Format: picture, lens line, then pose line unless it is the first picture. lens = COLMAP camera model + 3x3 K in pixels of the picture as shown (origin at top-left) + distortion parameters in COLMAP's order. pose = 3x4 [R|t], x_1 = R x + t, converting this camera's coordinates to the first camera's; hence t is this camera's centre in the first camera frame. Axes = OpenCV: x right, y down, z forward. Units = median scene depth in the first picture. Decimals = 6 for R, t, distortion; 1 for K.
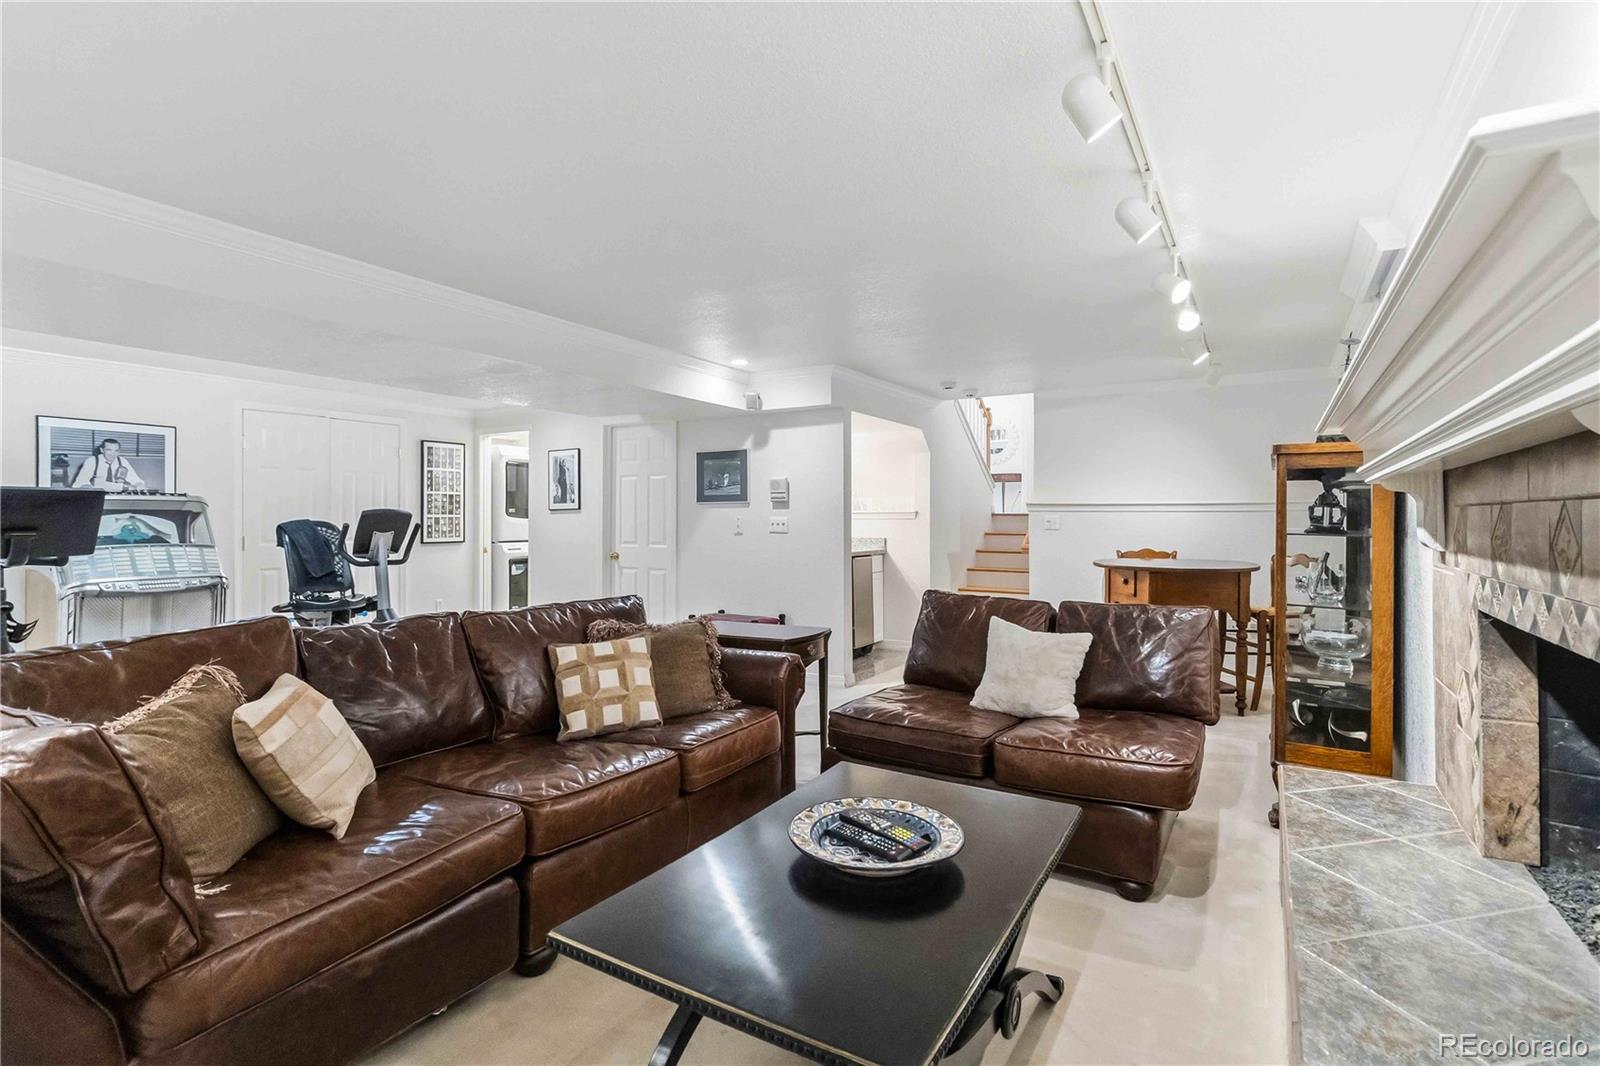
lens RADIAL K [[749.7, 0, 804.2], [0, 749.7, 526.6], [0, 0, 1]] dist [-0.003668, -0.002219]
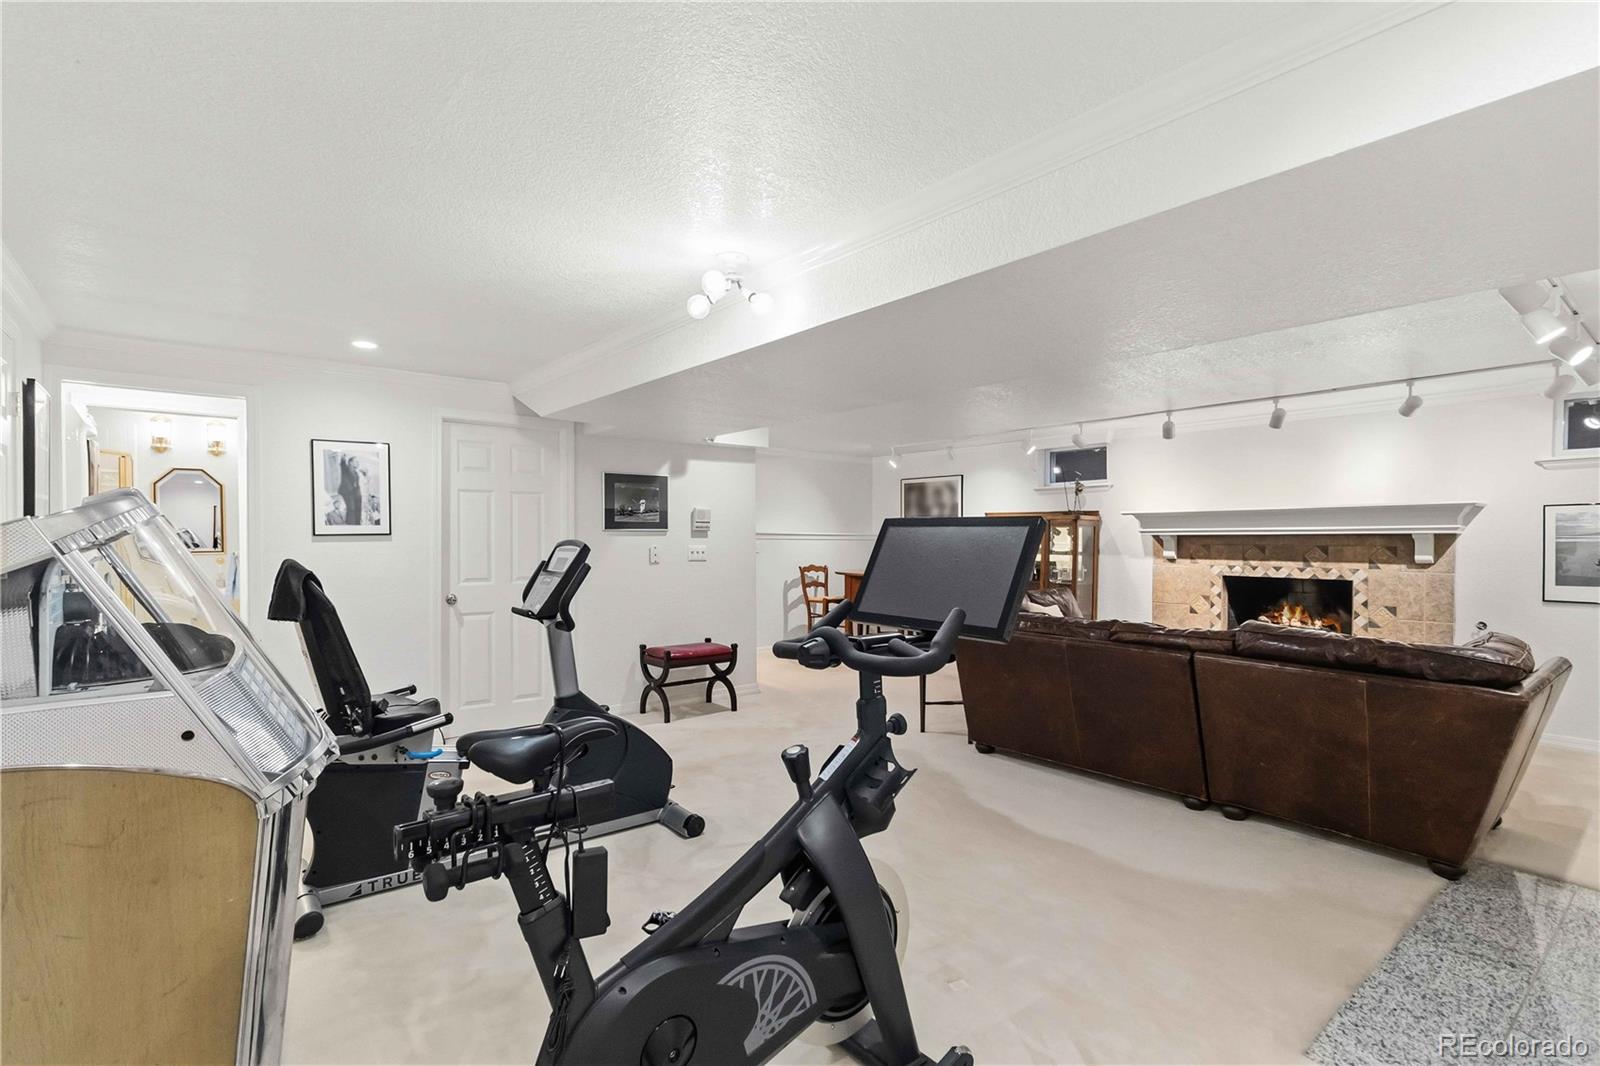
lens RADIAL K [[749.7, 0, 798.7], [0, 749.7, 538.0], [0, 0, 1]] dist [-0.003668, -0.002219]
pose [[0.338328, -0.003318, 0.941022, -0.933381], [0.003187, 0.999992, 0.002380, -0.024059], [-0.941023, 0.002194, 0.338336, 0.502922]]
